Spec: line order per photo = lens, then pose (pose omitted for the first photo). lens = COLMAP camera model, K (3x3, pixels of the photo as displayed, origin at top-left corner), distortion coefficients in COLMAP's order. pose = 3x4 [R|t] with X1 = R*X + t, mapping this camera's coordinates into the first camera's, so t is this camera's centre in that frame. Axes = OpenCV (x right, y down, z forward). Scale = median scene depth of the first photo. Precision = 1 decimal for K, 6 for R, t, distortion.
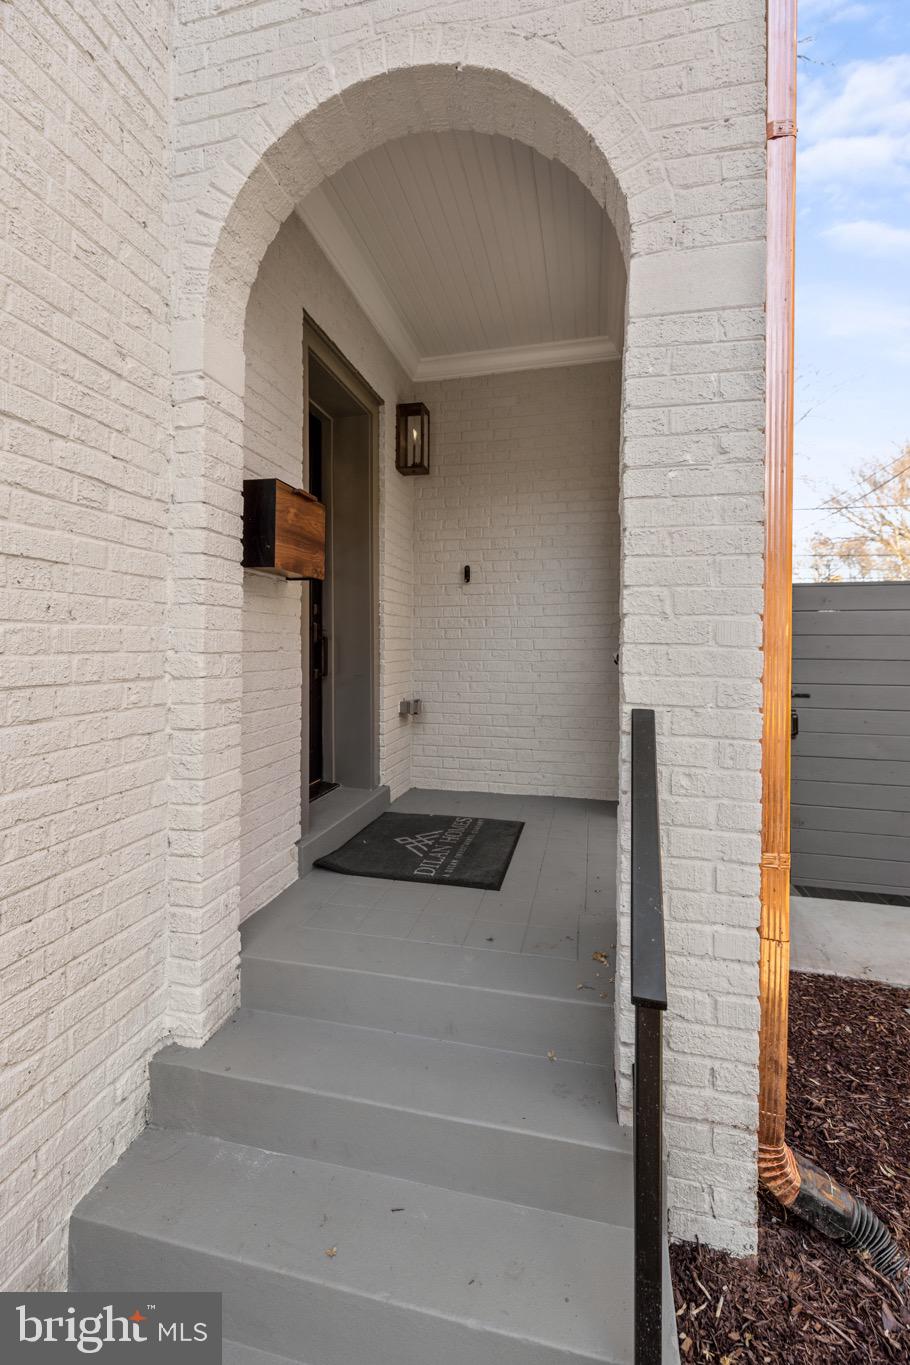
lens RADIAL K [[578.2, 0, 458.8], [0, 578.2, 655.5], [0, 0, 1]] dist [0.001274, 0.000311]
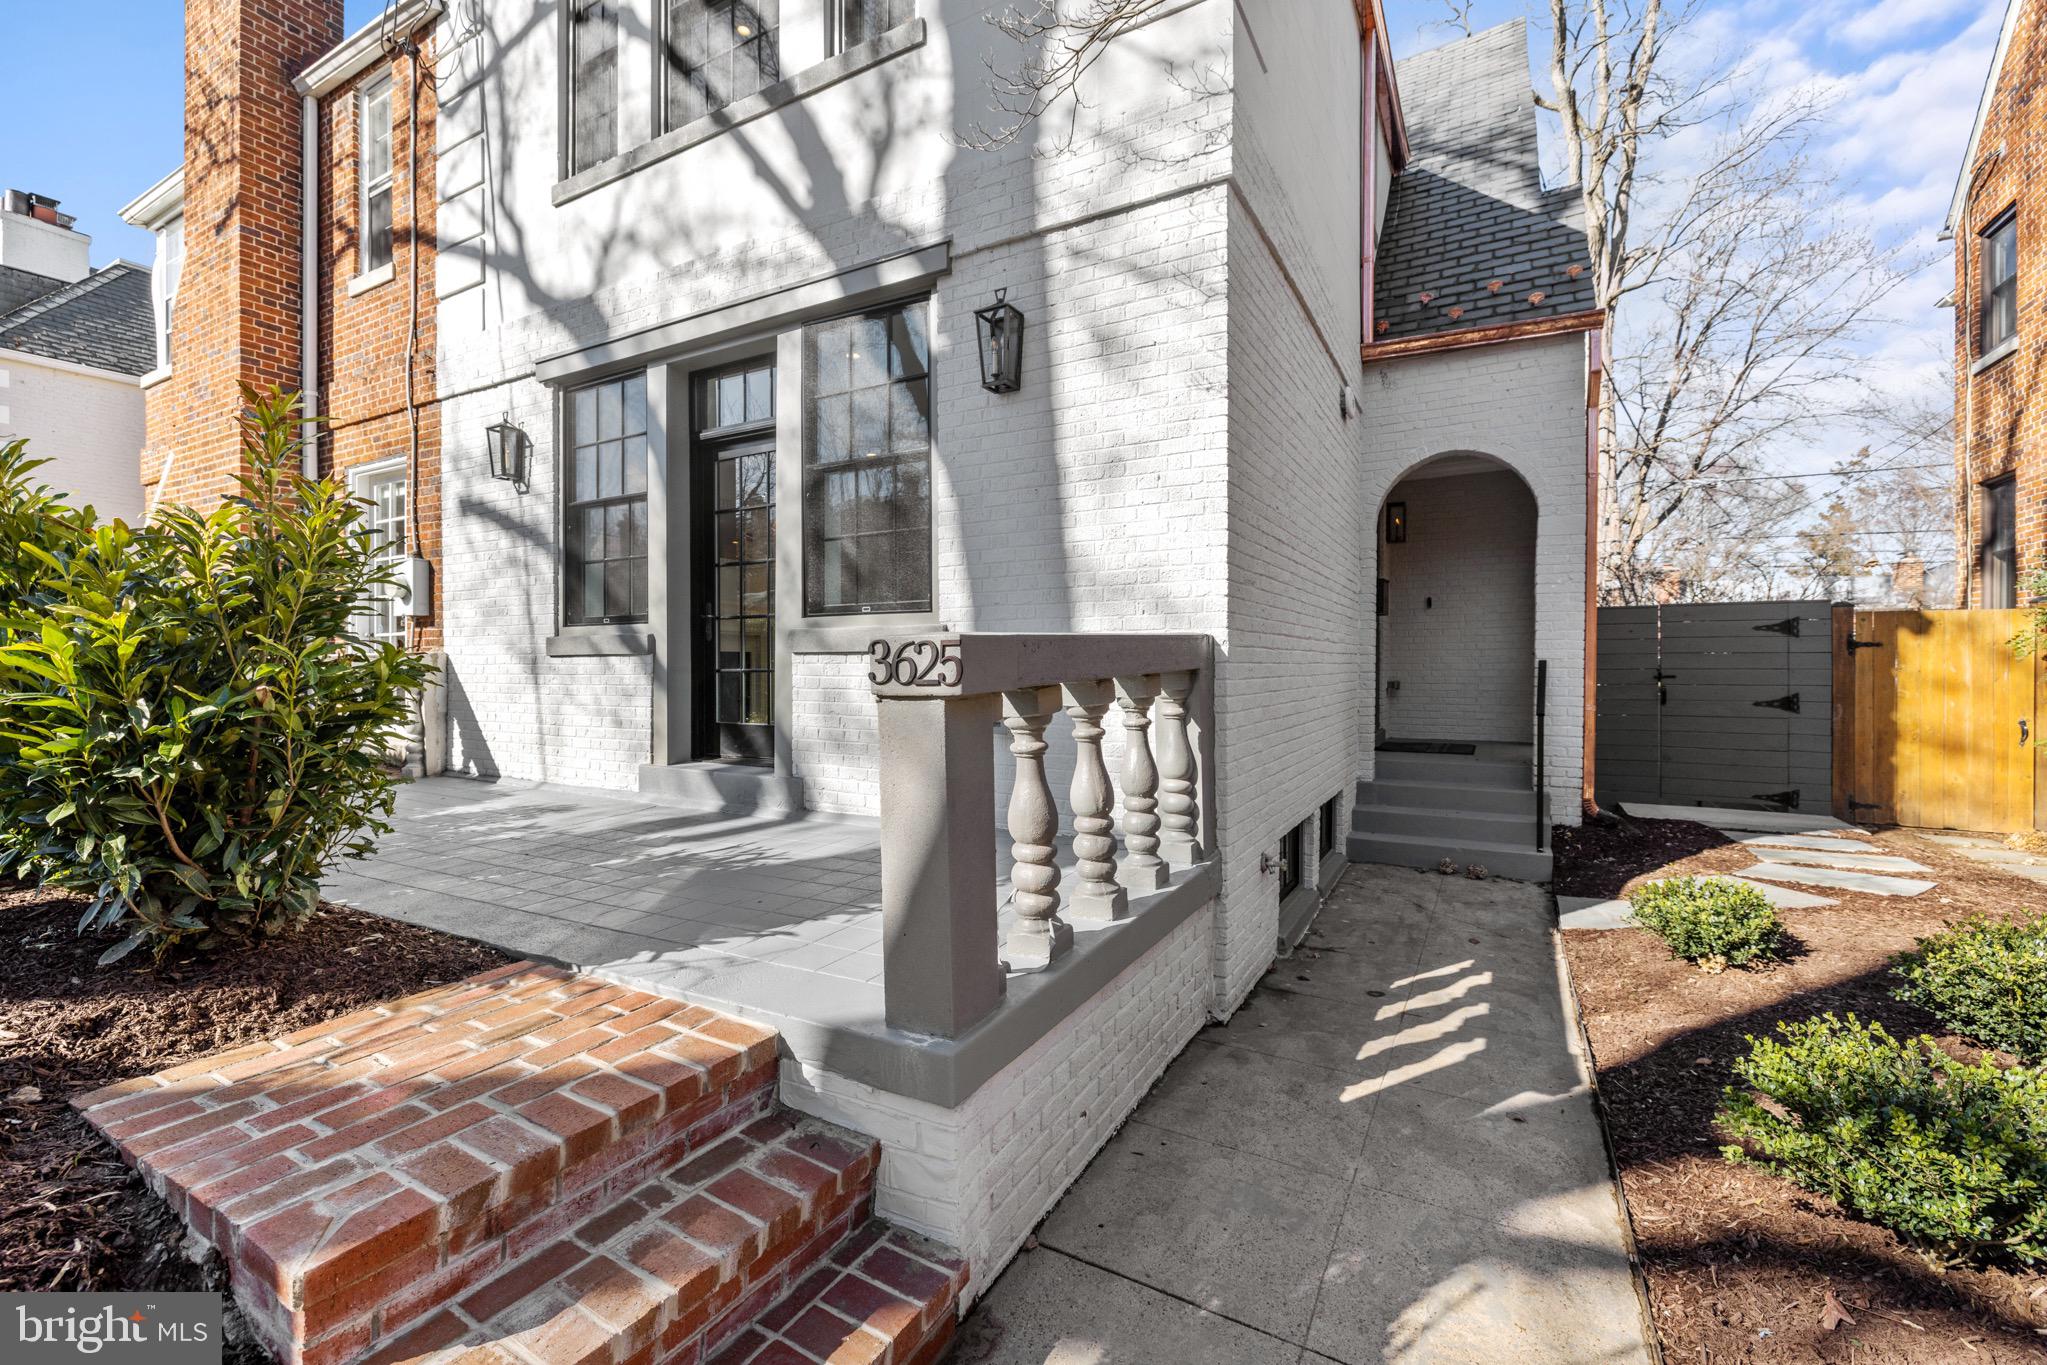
lens RADIAL K [[867.1, 0, 1017.7], [0, 867.1, 669.7], [0, 0, 1]] dist [0.001274, 0.000311]
pose [[0.961943, 0.001498, -0.273247, -1.112404], [-0.005054, 0.999911, -0.012311, 0.206708], [0.273204, 0.013223, 0.961865, -4.208526]]
